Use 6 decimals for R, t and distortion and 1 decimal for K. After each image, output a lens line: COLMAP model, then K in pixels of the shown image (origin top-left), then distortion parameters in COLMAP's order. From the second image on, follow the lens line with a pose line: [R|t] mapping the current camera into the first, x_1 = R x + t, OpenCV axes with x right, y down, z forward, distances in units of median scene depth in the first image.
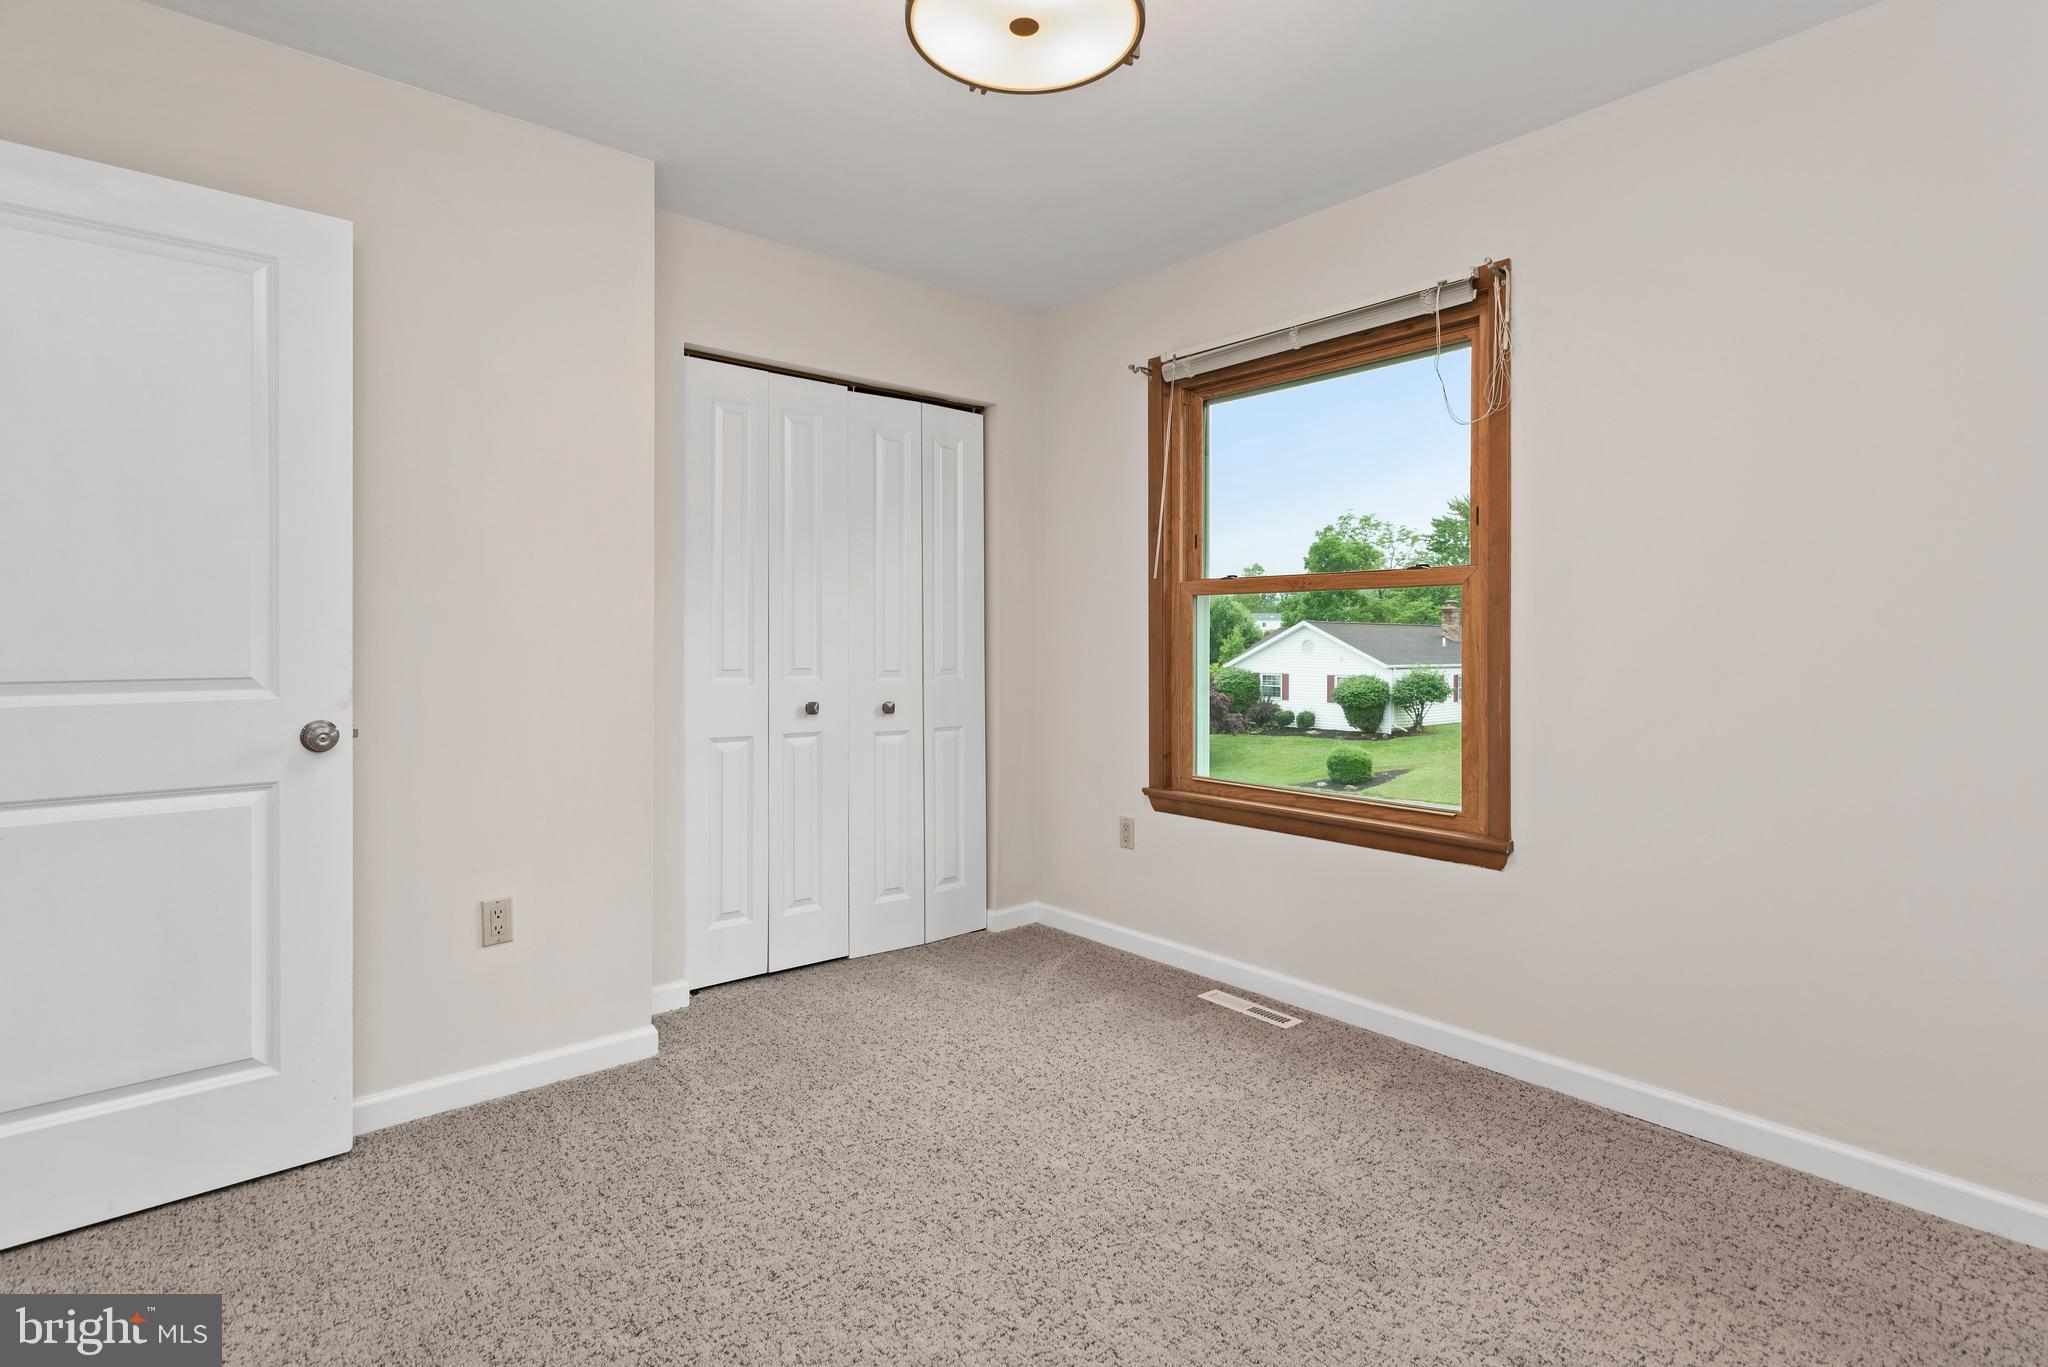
lens RADIAL K [[1005.0, 0, 1034.4], [0, 1005.0, 668.9], [0, 0, 1]] dist [0.000740, -0.000968]
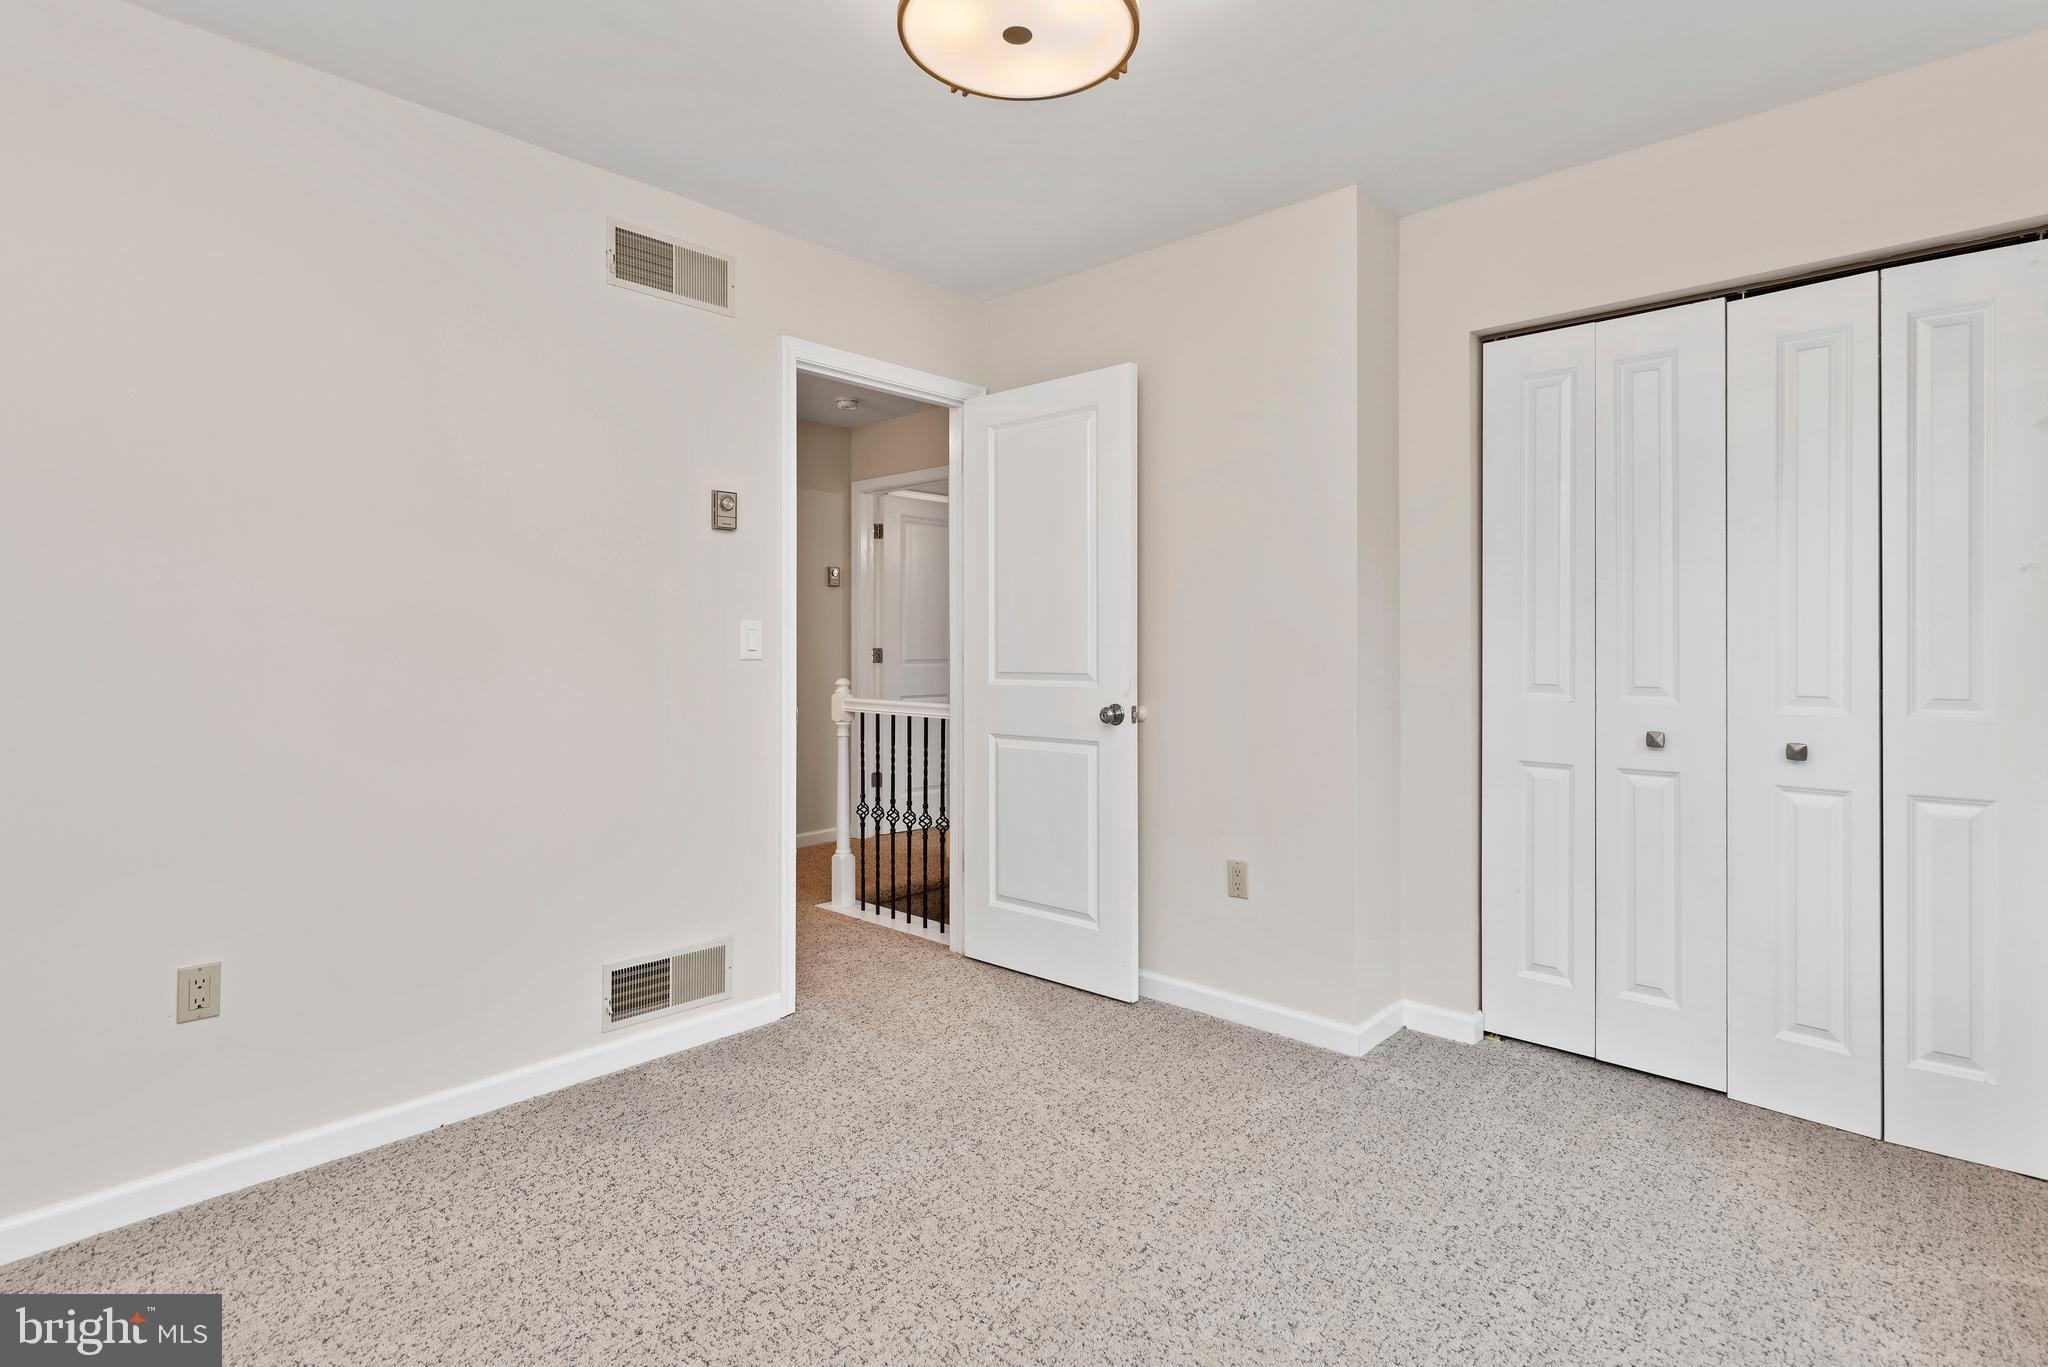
lens RADIAL K [[1005.0, 0, 1032.7], [0, 1005.0, 668.9], [0, 0, 1]] dist [0.000740, -0.000968]
pose [[0.125256, 0.020878, -0.991905, 0.776775], [-0.026729, 0.999487, 0.017662, -0.024968], [0.991764, 0.024301, 0.125750, 0.708317]]
